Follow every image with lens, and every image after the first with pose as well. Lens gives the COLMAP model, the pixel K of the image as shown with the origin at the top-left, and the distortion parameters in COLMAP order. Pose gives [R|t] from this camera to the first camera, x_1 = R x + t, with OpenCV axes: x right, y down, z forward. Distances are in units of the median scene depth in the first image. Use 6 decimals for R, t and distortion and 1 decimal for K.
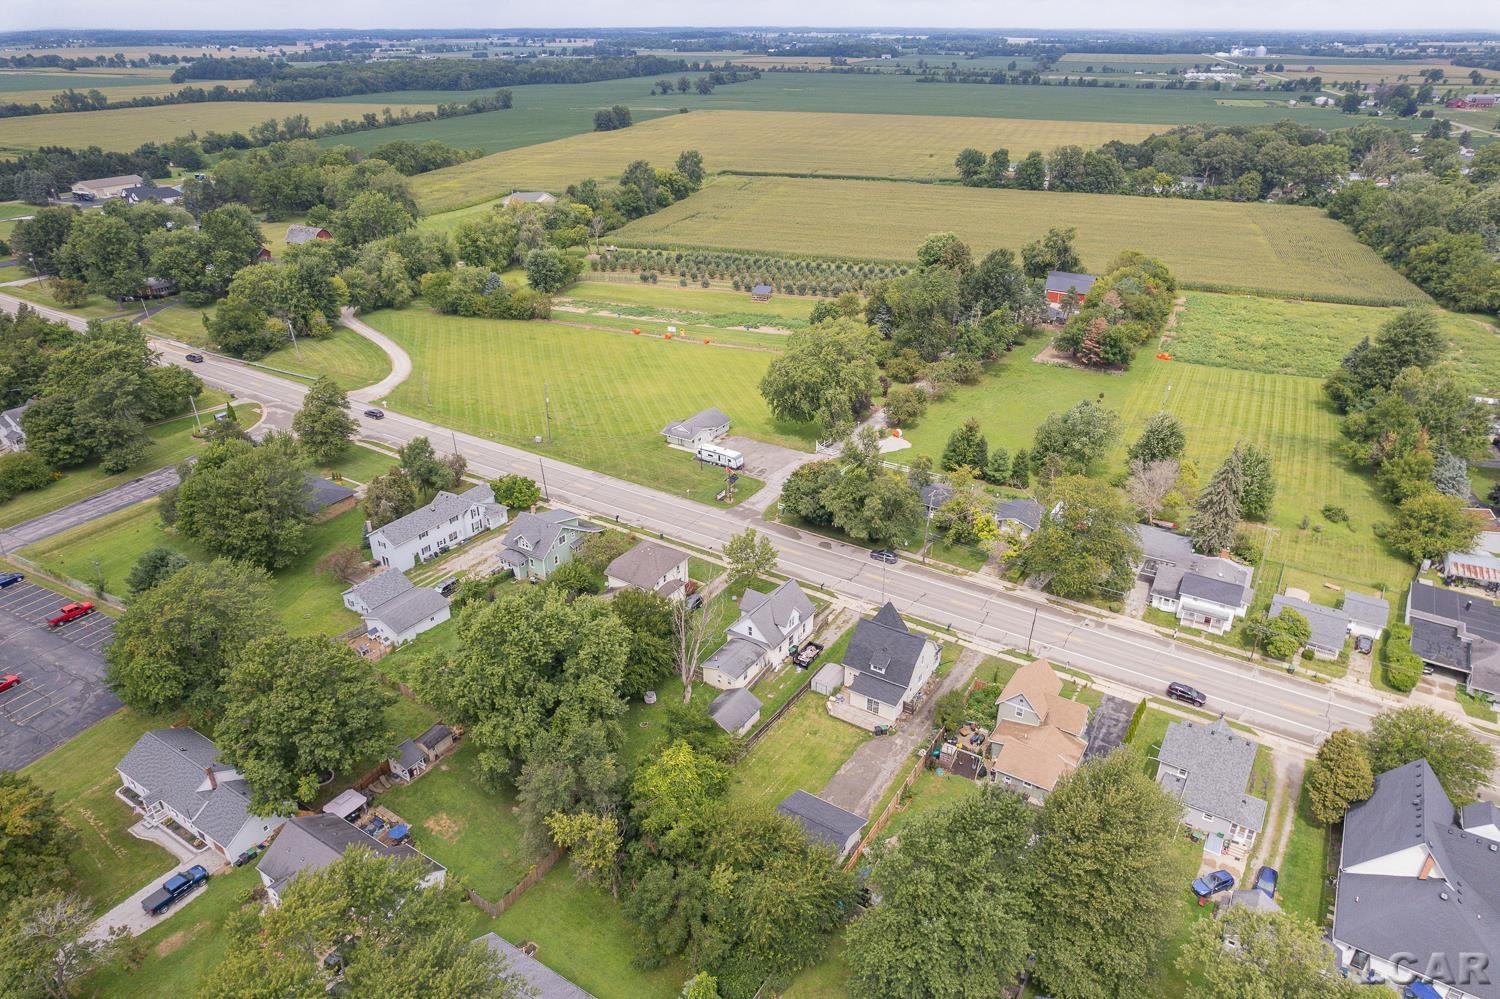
lens RADIAL K [[964.9, 0, 750.0], [0, 964.9, 499.5], [0, 0, 1]] dist [-0.063415, 0.065194]
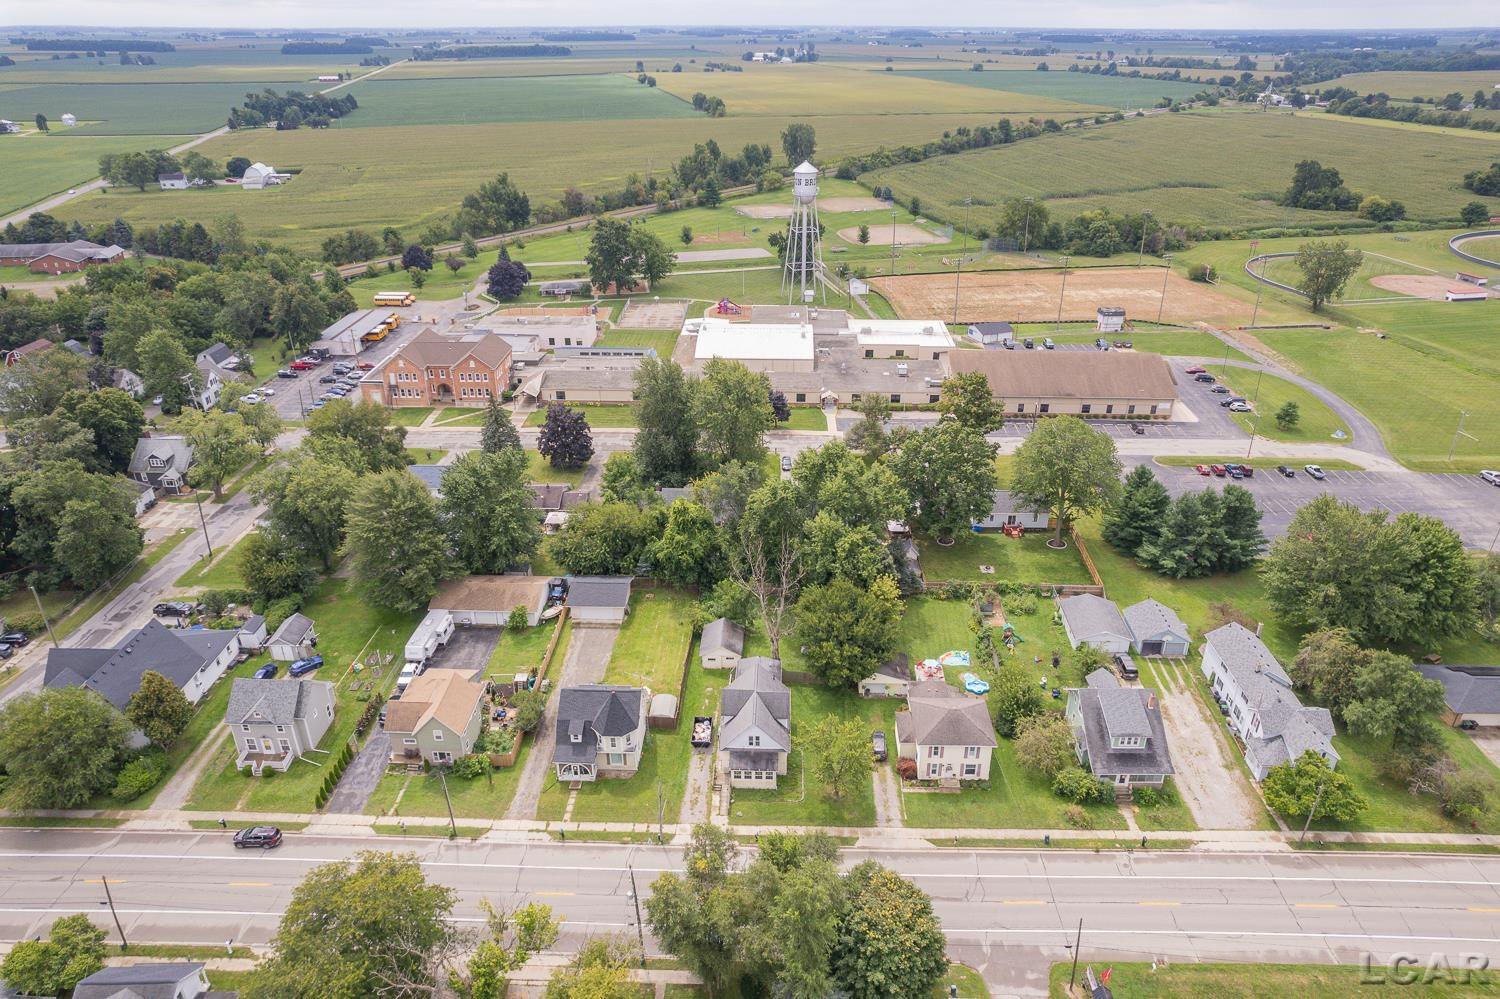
lens RADIAL K [[961.6, 0, 771.8], [0, 961.6, 501.6], [0, 0, 1]] dist [-0.071888, 0.070941]
pose [[-0.849666, 0.235338, -0.471894, 0.299100], [-0.238140, 0.627190, 0.741567, -0.513809], [0.470486, 0.742461, -0.476859, 1.045033]]
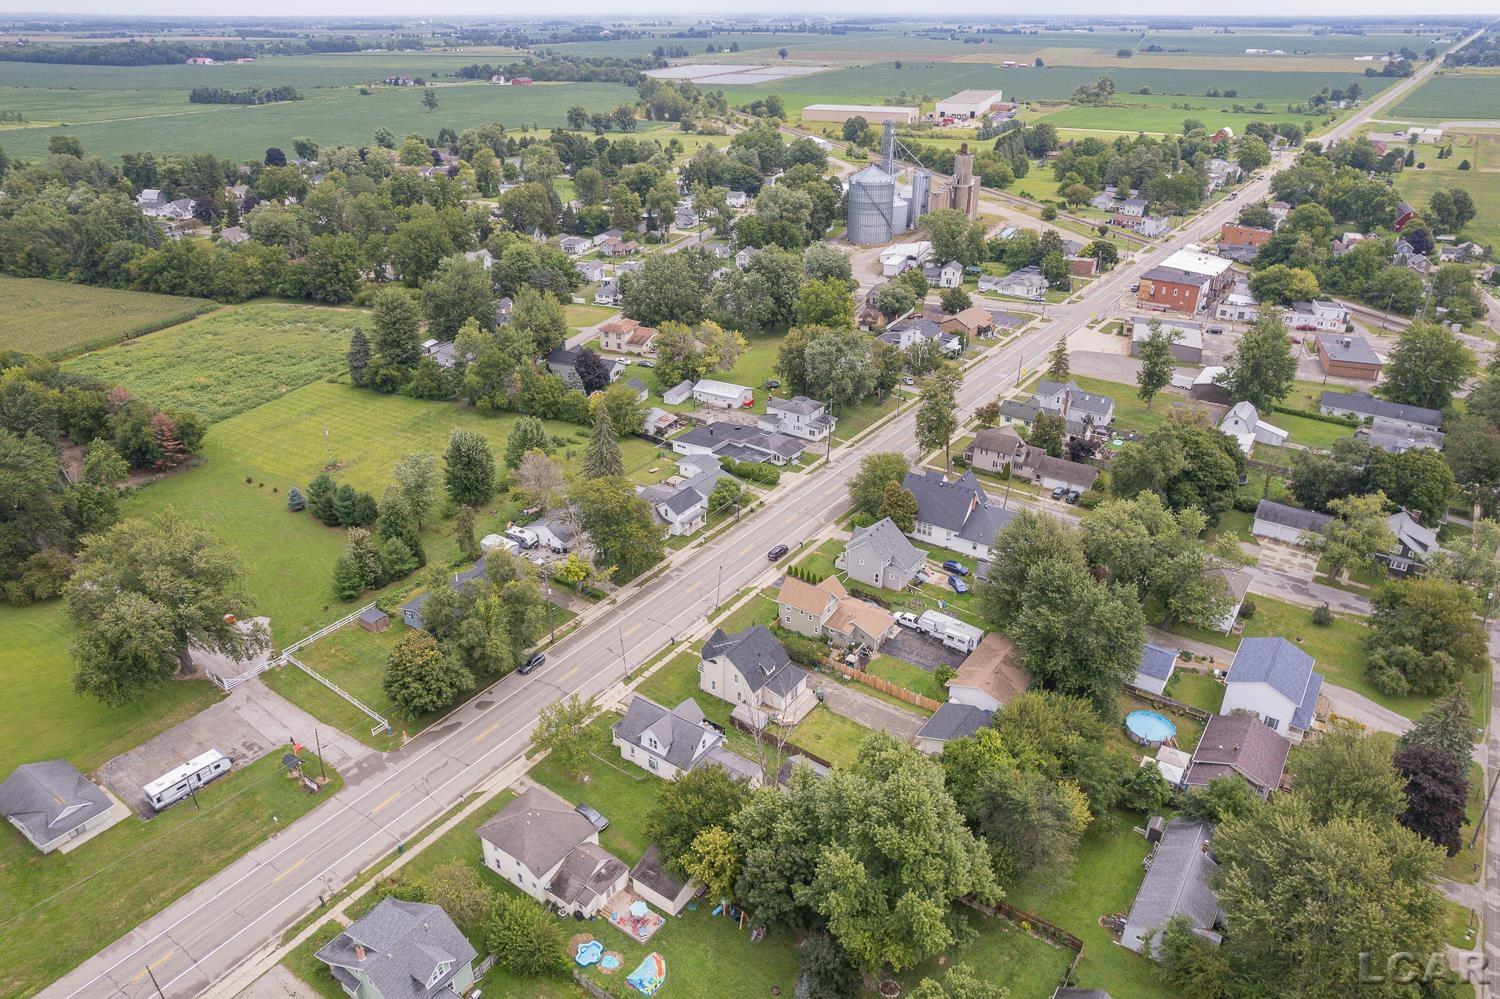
lens RADIAL K [[993.2, 0, 745.1], [0, 993.2, 531.0], [0, 0, 1]] dist [-0.068245, 0.068679]
pose [[0.040982, -0.474735, 0.879174, -0.592432], [0.449083, 0.794779, 0.408229, -0.319859], [-0.892550, 0.378092, 0.245767, 0.517998]]
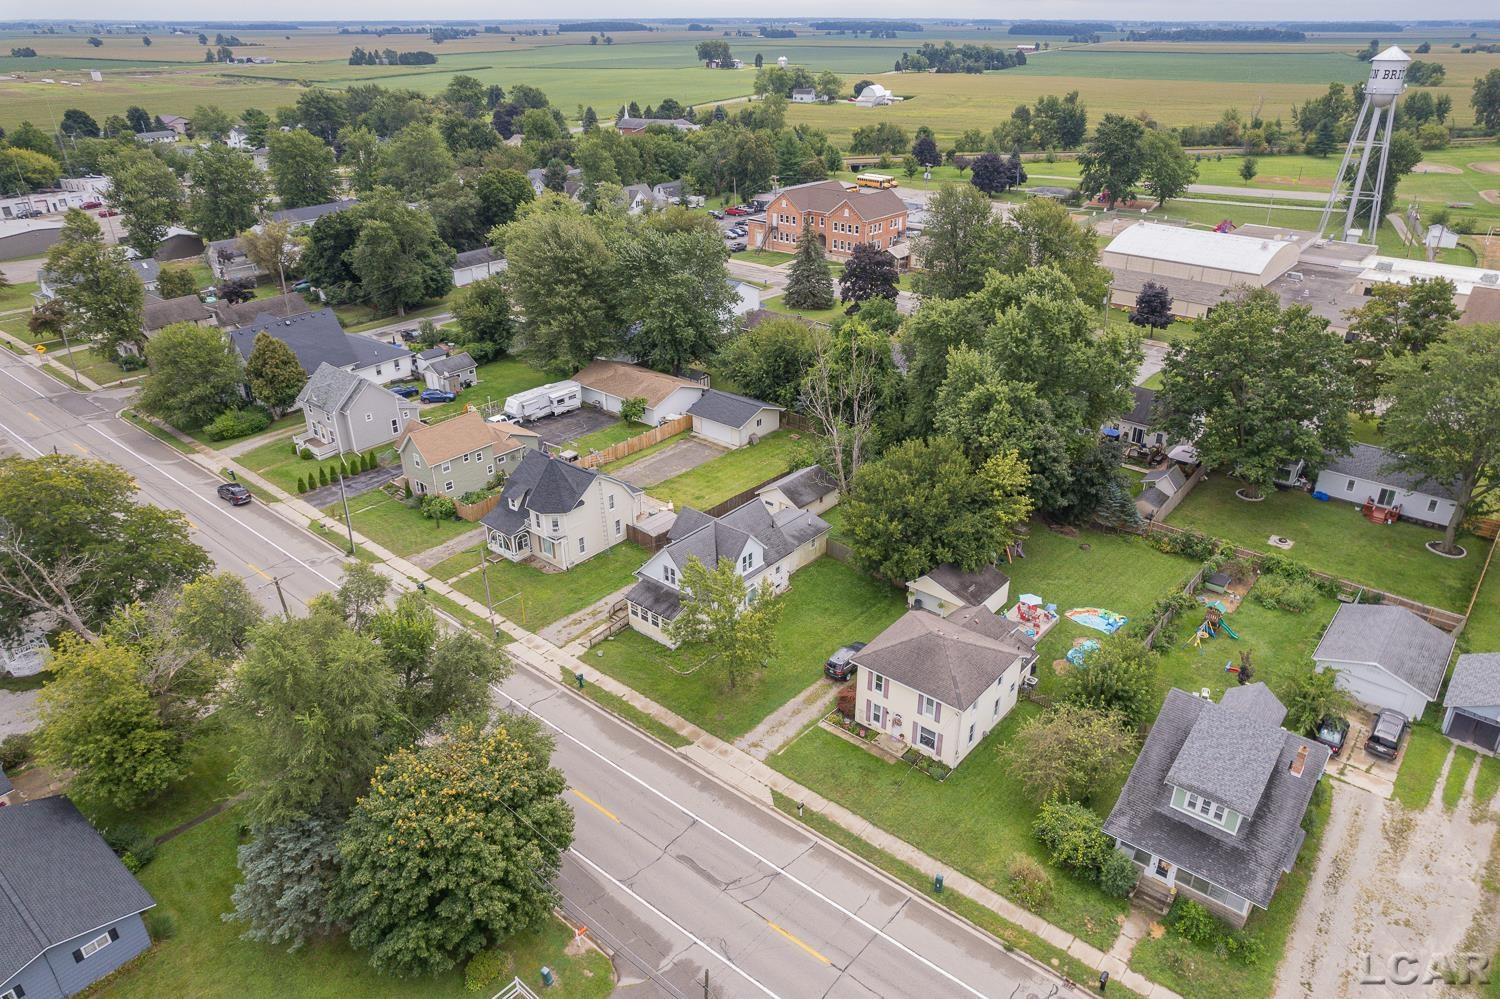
lens RADIAL K [[979.3, 0, 784.9], [0, 979.3, 500.9], [0, 0, 1]] dist [-0.070605, 0.061936]
pose [[-0.994908, -0.043721, 0.090806, -0.062733], [0.046729, 0.598180, 0.799998, -0.320300], [-0.089295, 0.800168, -0.593092, 1.097746]]
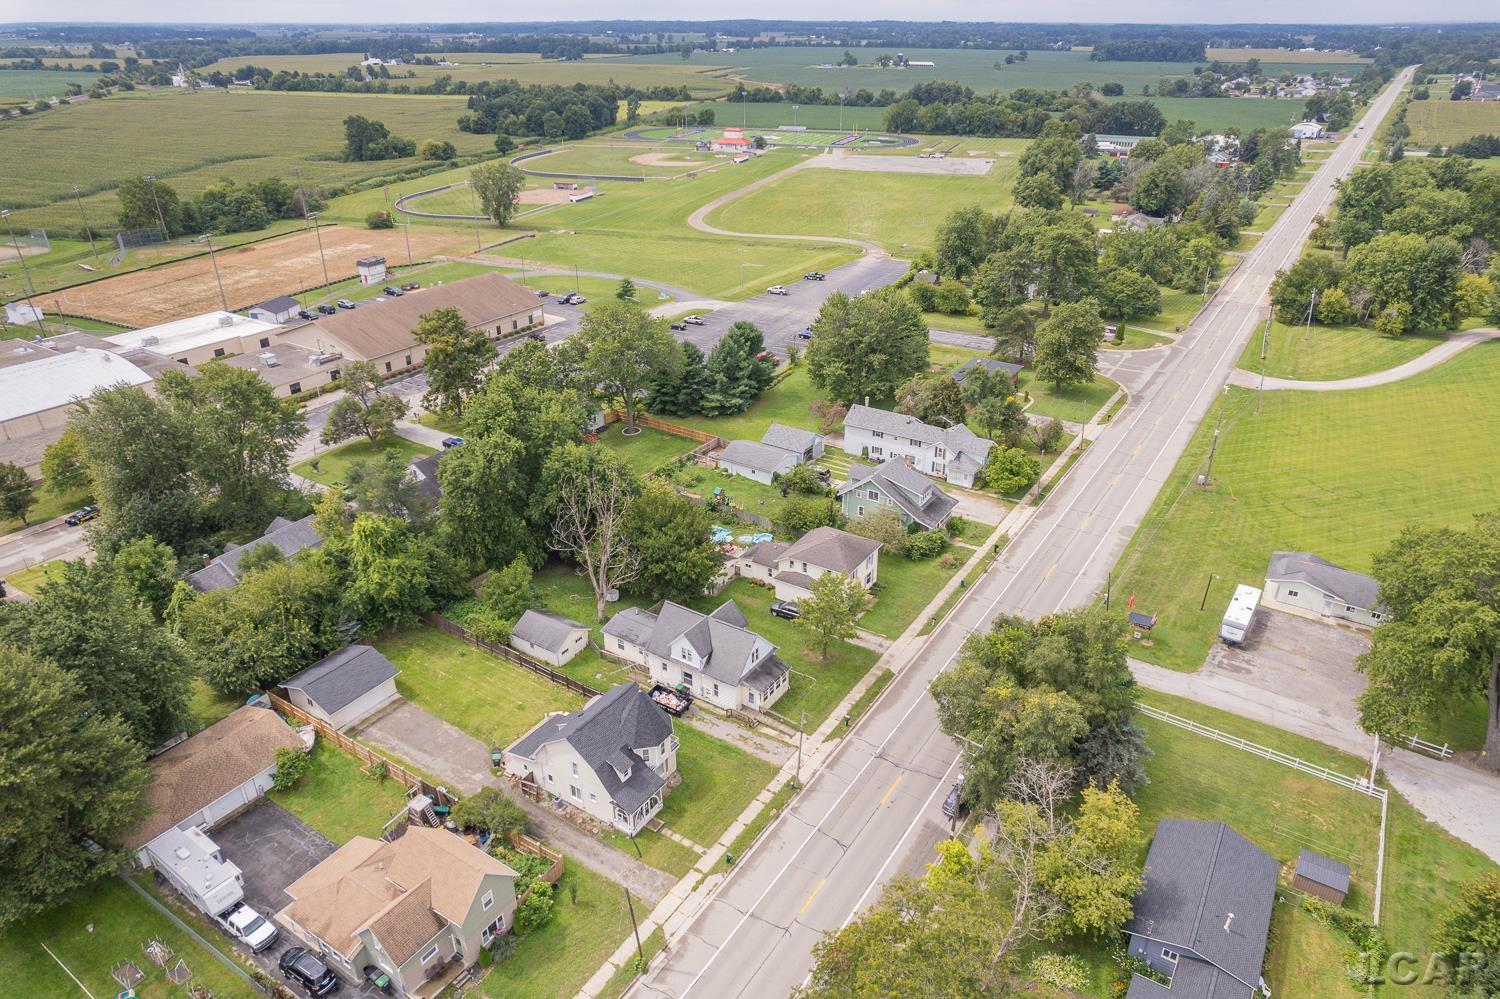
lens RADIAL K [[964.9, 0, 750.0], [0, 964.9, 499.5], [0, 0, 1]] dist [-0.063415, 0.065194]
pose [[-0.005101, 0.450240, -0.892893, 0.523157], [-0.446108, 0.798104, 0.404992, -0.232365], [0.894965, 0.400392, 0.196785, 0.688322]]
